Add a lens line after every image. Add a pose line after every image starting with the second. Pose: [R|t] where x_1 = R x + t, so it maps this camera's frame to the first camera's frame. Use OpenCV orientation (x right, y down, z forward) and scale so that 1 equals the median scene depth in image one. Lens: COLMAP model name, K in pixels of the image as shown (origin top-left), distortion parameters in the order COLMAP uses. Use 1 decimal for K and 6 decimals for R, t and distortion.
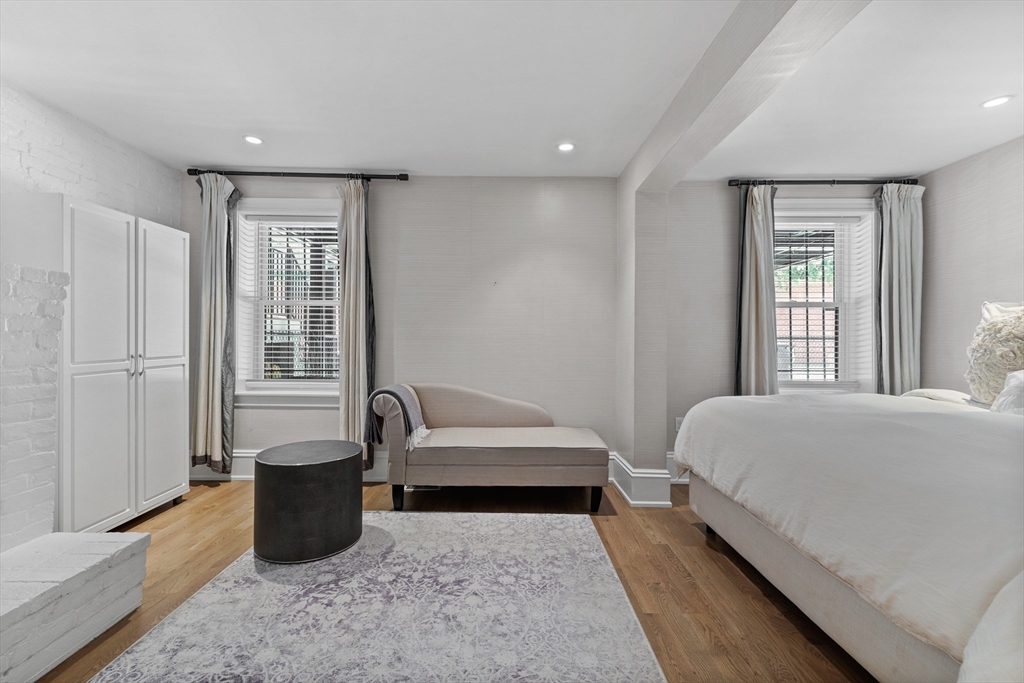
lens RADIAL K [[447.7, 0, 511.0], [0, 447.7, 332.9], [0, 0, 1]] dist [0.002005, -0.000295]
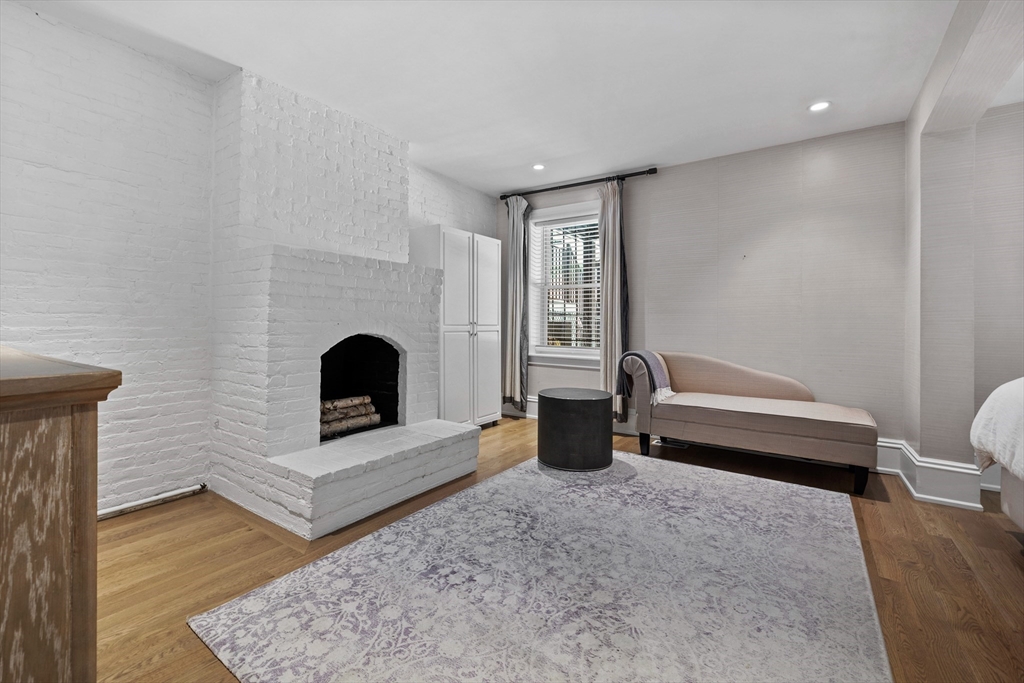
lens RADIAL K [[438.4, 0, 506.7], [0, 438.4, 321.7], [0, 0, 1]] dist [0.001324, 0.000435]
pose [[0.817326, -0.003501, -0.576165, 0.119389], [0.001936, 0.999993, -0.003331, 0.048070], [0.576172, 0.001607, 0.817327, -0.155622]]
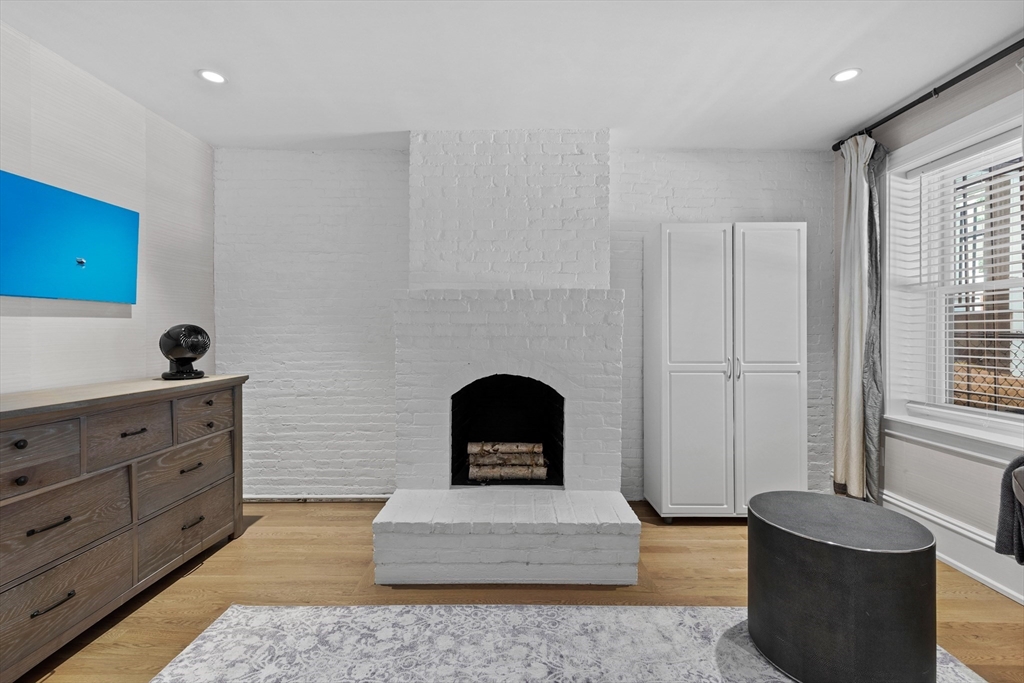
lens RADIAL K [[457.9, 0, 513.1], [0, 457.9, 338.1], [0, 0, 1]] dist [0.004445, 0.000382]
pose [[-0.009610, -0.001659, -0.999952, 0.195287], [0.006203, 0.999979, -0.001719, 0.002465], [0.999935, -0.006220, -0.009599, 0.465995]]
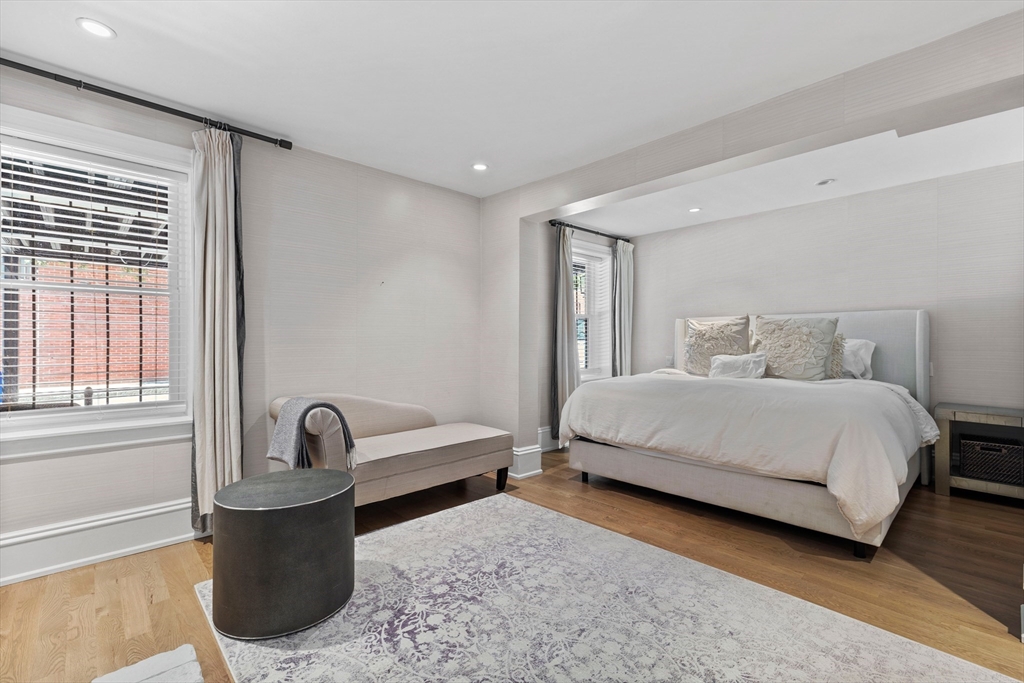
lens RADIAL K [[449.6, 0, 513.9], [0, 449.6, 338.5], [0, 0, 1]] dist [0.000104, 0.000065]
pose [[0.729535, -0.003019, 0.683937, -0.597426], [-0.002610, 0.999971, 0.007199, -0.000859], [-0.683939, -0.007037, 0.729506, 0.136951]]
